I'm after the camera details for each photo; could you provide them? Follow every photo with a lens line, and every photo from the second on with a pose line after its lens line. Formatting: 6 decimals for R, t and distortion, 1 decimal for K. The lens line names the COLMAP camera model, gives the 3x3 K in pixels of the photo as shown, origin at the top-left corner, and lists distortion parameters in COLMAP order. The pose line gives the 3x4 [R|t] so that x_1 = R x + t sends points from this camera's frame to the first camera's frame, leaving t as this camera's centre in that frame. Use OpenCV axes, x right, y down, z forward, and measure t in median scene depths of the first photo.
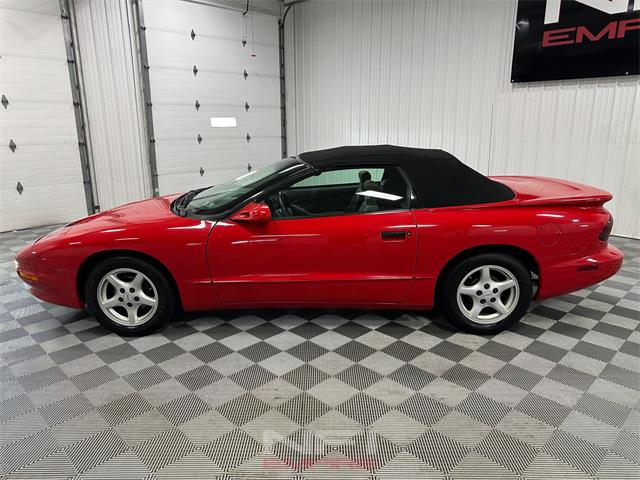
lens RADIAL K [[460.0, 0, 320.6], [0, 460.0, 238.3], [0, 0, 1]] dist [-0.034269, 0.045039]
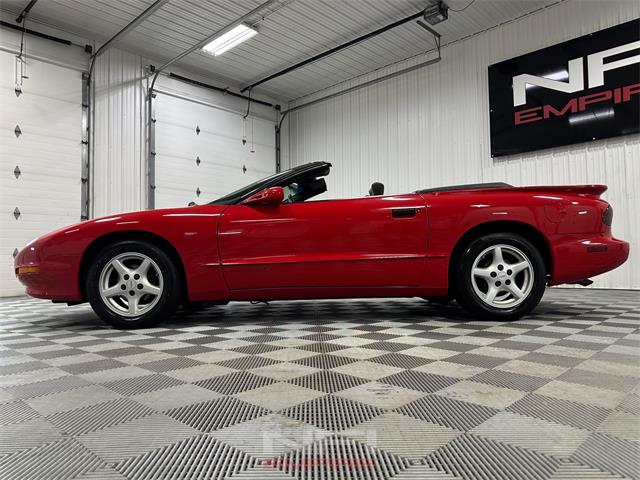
lens RADIAL K [[459.5, 0, 320.0], [0, 459.5, 240.0], [0, 0, 1]] dist [-0.030075, 0.040918]
pose [[0.999540, -0.009915, 0.028674, -0.051079], [0.017792, 0.957076, -0.289291, 0.314493], [-0.024575, 0.289668, 0.956812, 0.045199]]
